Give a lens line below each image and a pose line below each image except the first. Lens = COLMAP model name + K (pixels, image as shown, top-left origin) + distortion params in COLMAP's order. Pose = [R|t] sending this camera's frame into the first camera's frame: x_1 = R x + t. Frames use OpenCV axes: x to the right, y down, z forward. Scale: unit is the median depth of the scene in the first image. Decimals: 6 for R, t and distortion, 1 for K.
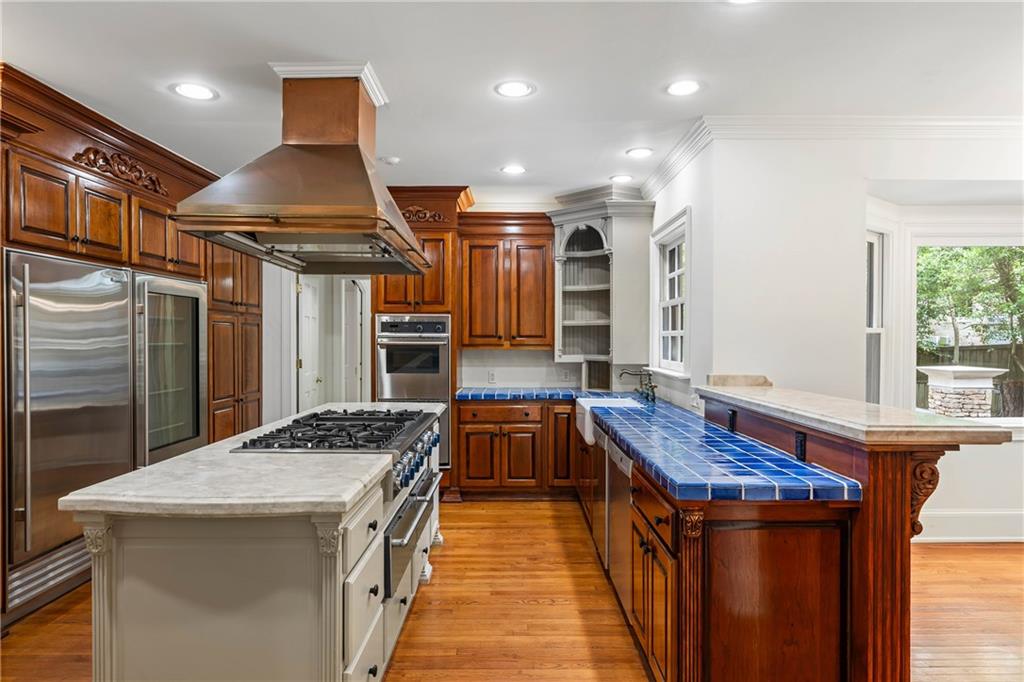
lens RADIAL K [[601.6, 0, 512.0], [0, 601.6, 341.0], [0, 0, 1]] dist [-0.001343, -0.000243]
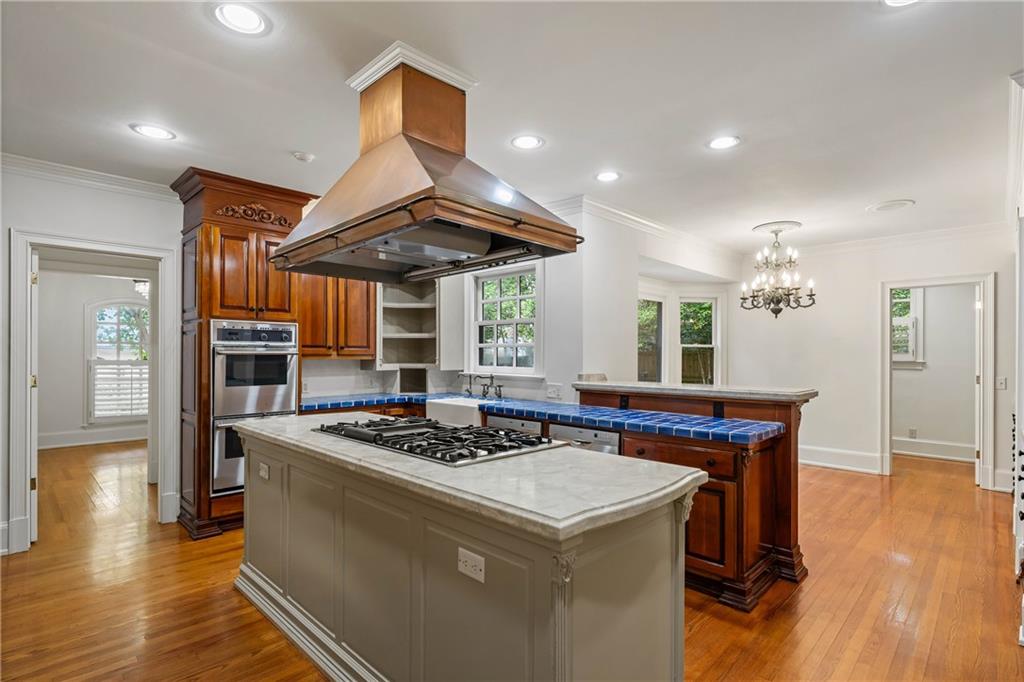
lens RADIAL K [[499.9, 0, 512.3], [0, 499.9, 352.7], [0, 0, 1]] dist [-0.000919, 0.000021]
pose [[0.700685, 0.003047, 0.713464, -0.434552], [-0.000058, 0.999991, -0.004213, 0.006596], [-0.713471, 0.002910, 0.700679, 0.184988]]
